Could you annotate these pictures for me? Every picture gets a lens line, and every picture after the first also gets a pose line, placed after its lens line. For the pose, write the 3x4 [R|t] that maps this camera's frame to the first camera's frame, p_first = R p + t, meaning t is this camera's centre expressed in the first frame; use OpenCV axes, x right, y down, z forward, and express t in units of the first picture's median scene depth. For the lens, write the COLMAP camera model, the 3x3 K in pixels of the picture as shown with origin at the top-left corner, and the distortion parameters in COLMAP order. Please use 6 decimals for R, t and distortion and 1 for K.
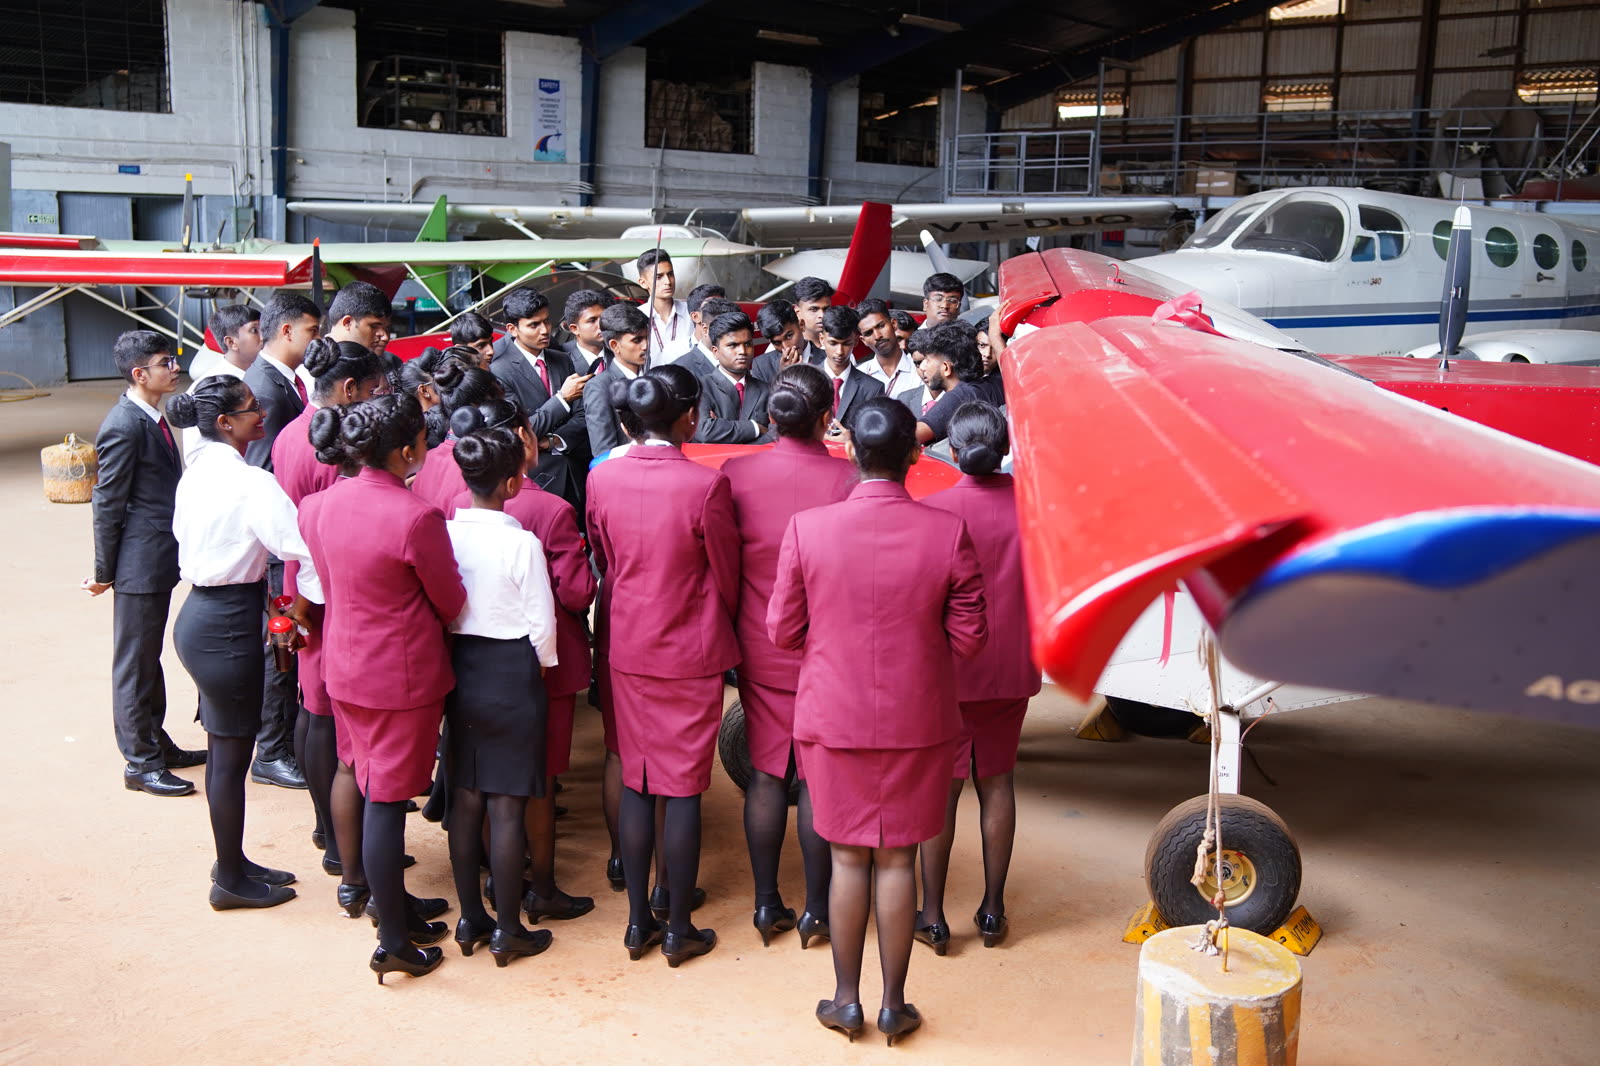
lens RADIAL K [[1568.0, 0, 800.0], [0, 1568.0, 533.0], [0, 0, 1]] dist [-0.066432, 0.011973]
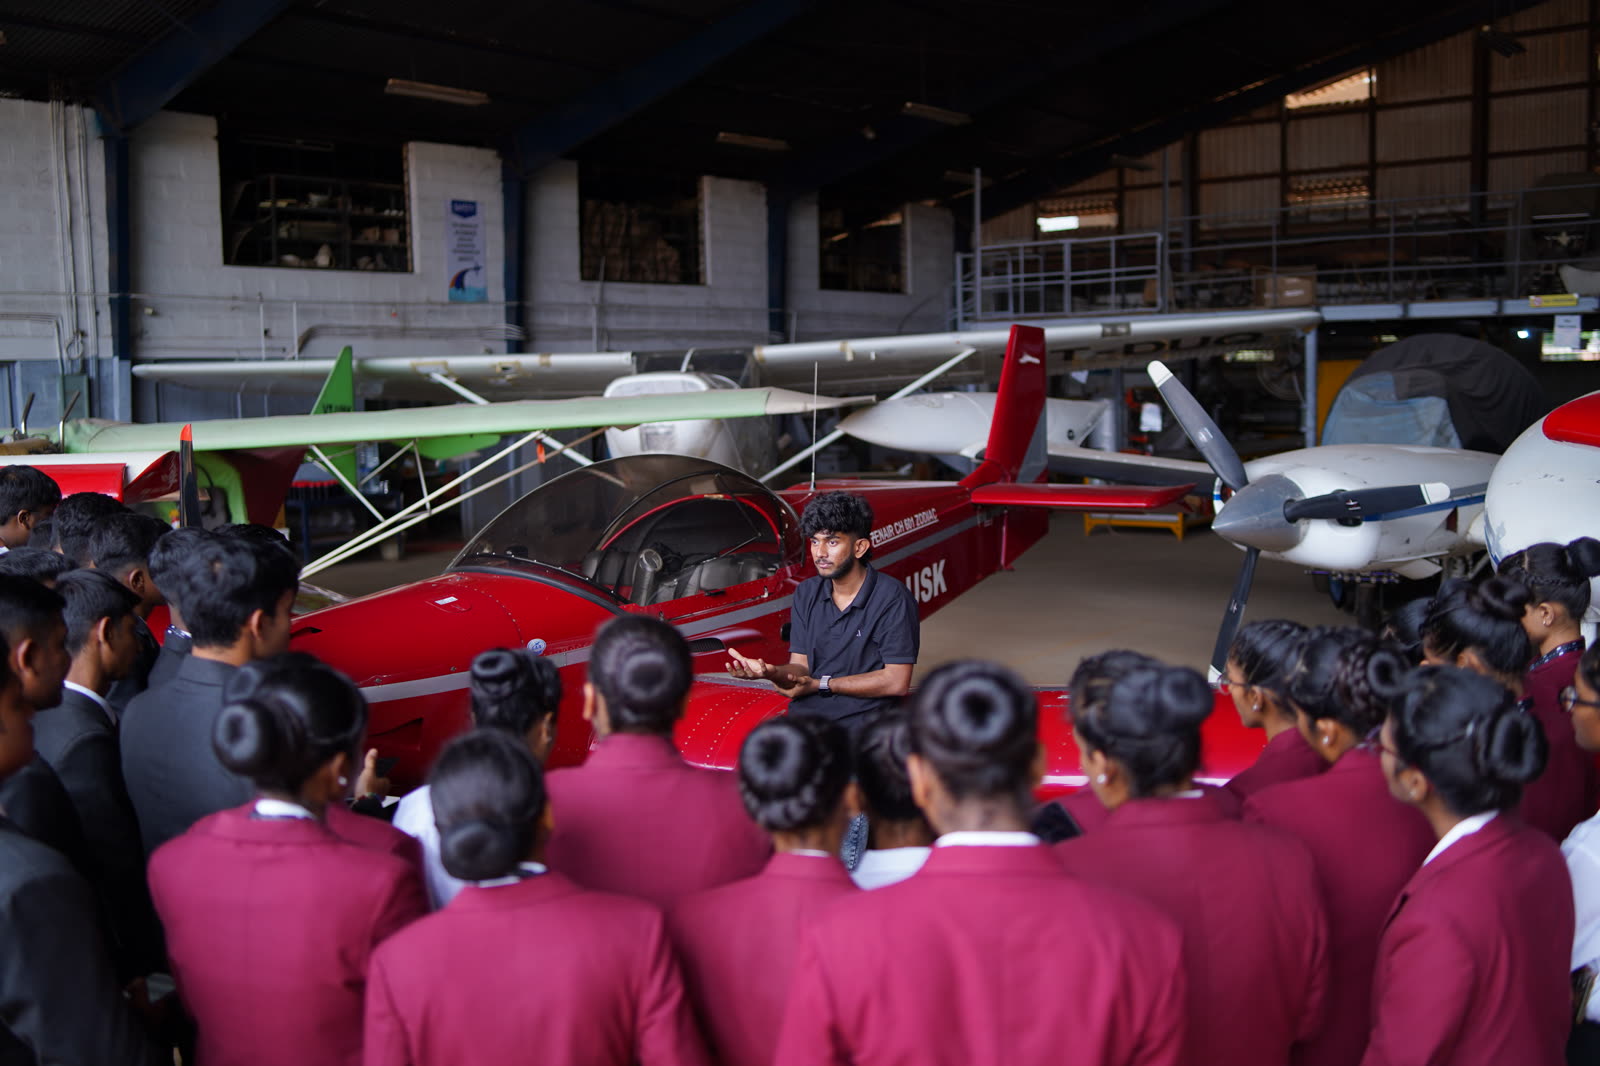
lens RADIAL K [[1568.0, 0, 800.0], [0, 1568.0, 533.0], [0, 0, 1]] dist [-0.066432, 0.011973]
pose [[0.995357, -0.053773, 0.079824, -0.061909], [0.060535, 0.994552, -0.084858, -0.041852], [-0.074826, 0.089296, 0.993190, 0.203140]]
